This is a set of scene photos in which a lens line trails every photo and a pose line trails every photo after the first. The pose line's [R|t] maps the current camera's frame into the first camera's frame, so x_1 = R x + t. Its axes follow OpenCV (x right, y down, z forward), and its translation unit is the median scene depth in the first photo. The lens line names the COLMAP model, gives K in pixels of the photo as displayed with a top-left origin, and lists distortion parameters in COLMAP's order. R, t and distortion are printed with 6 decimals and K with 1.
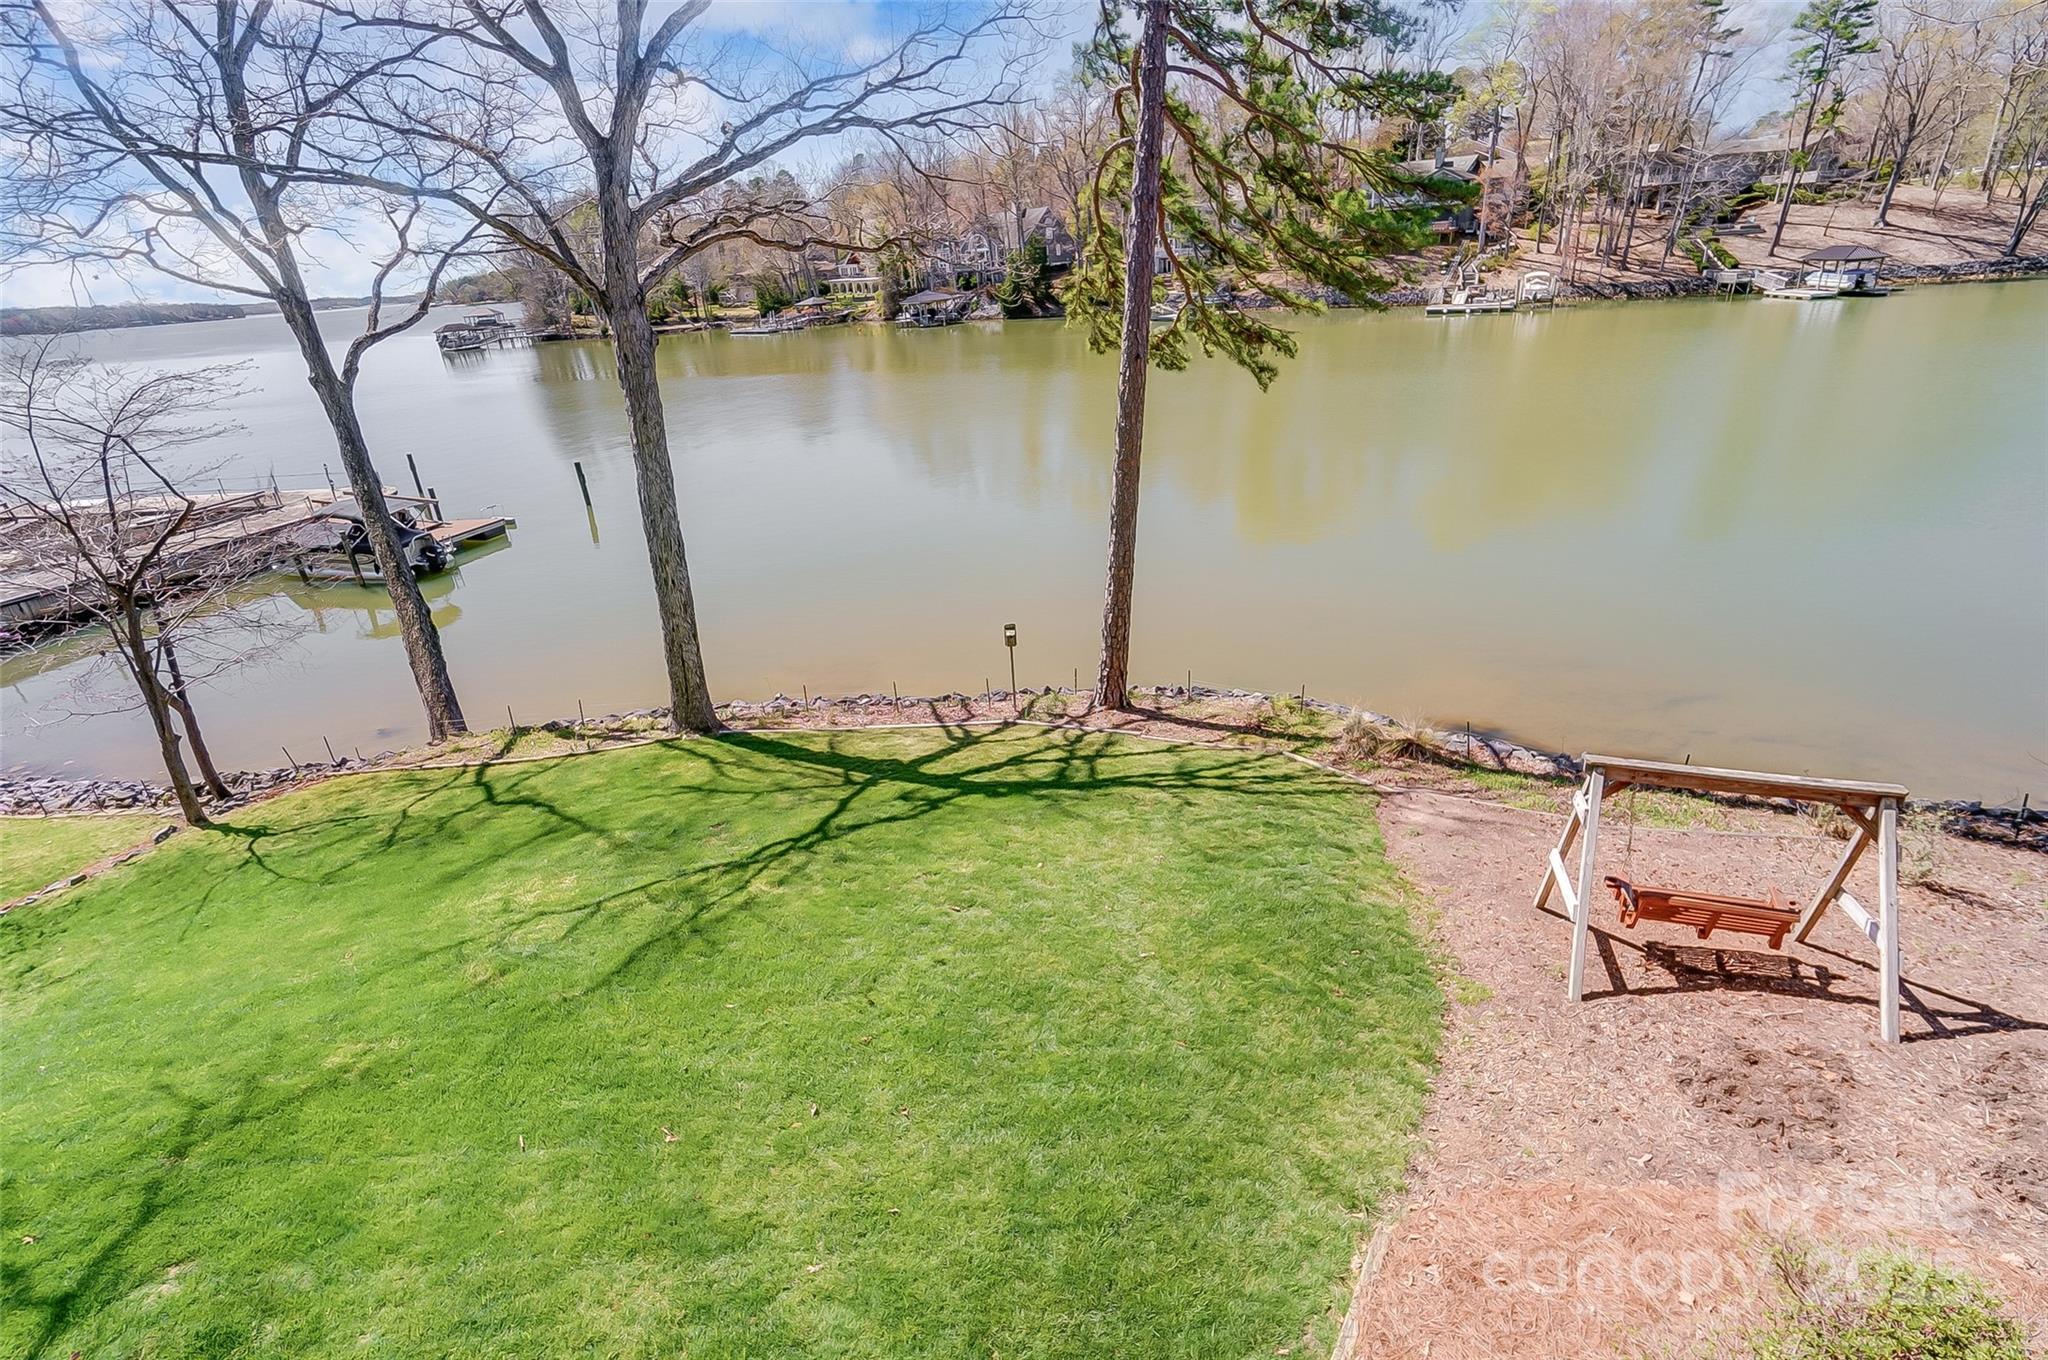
lens RADIAL K [[970.0, 0, 1024.0], [0, 970.0, 680.0], [0, 0, 1]] dist [-0.030989, 0.019817]
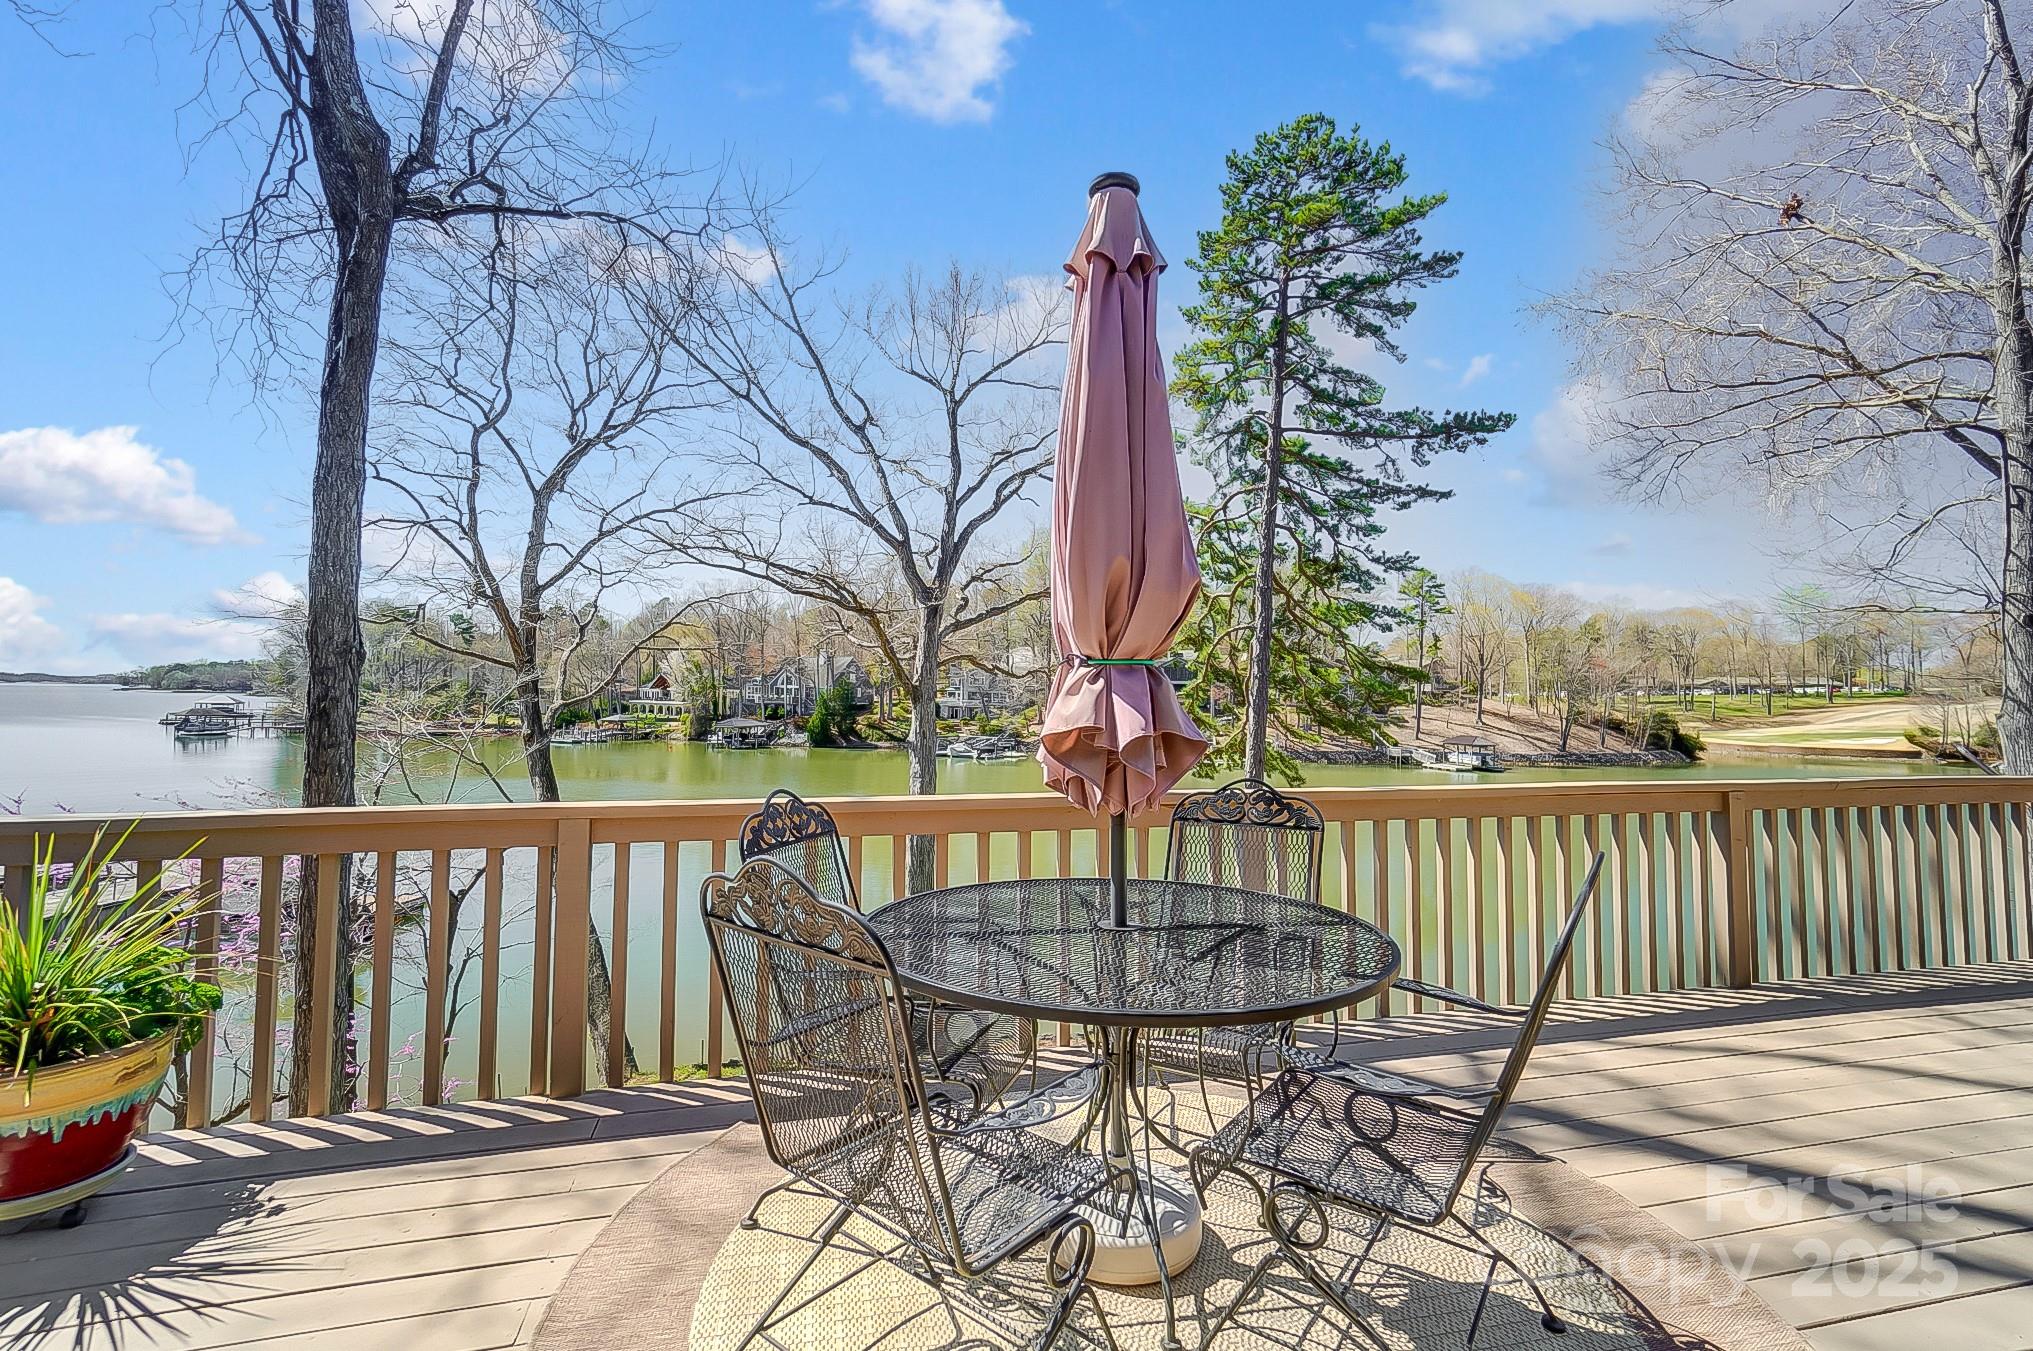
lens RADIAL K [[946.2, 0, 1002.2], [0, 946.2, 672.0], [0, 0, 1]] dist [-0.031065, 0.019237]
pose [[0.965570, 0.087613, 0.244947, -0.094789], [0.027163, 0.902480, -0.429875, 0.016144], [-0.258722, 0.421728, 0.869027, -0.019133]]
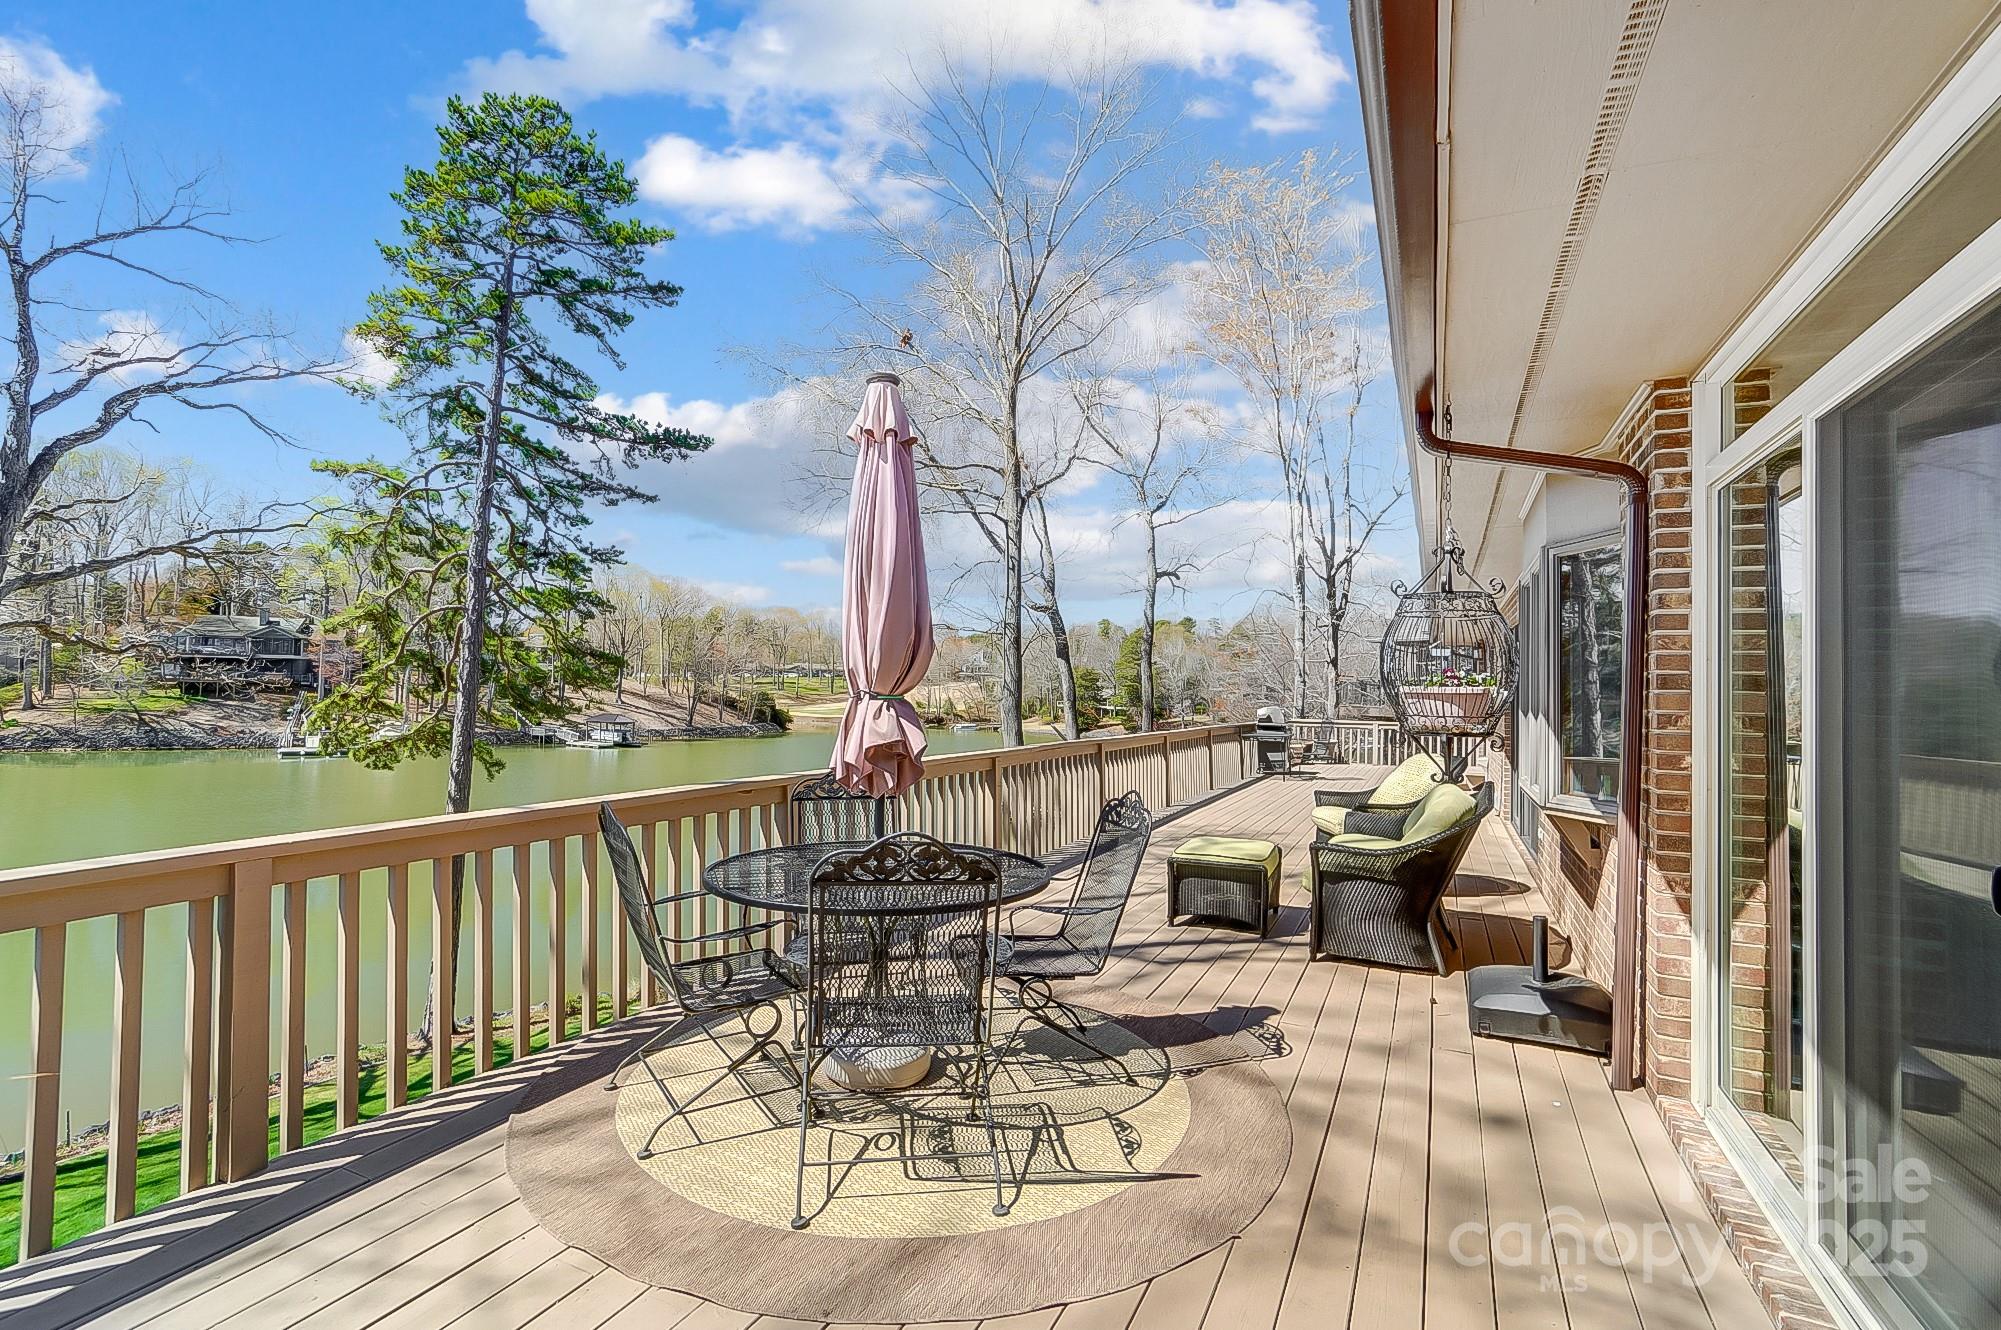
lens RADIAL K [[931.3, 0, 986.4], [0, 931.3, 661.6], [0, 0, 1]] dist [-0.031065, 0.019237]
pose [[0.445804, 0.103566, 0.889119, -0.111334], [0.314841, 0.911675, -0.264054, 0.015489], [-0.837934, 0.397648, 0.373822, -0.017333]]
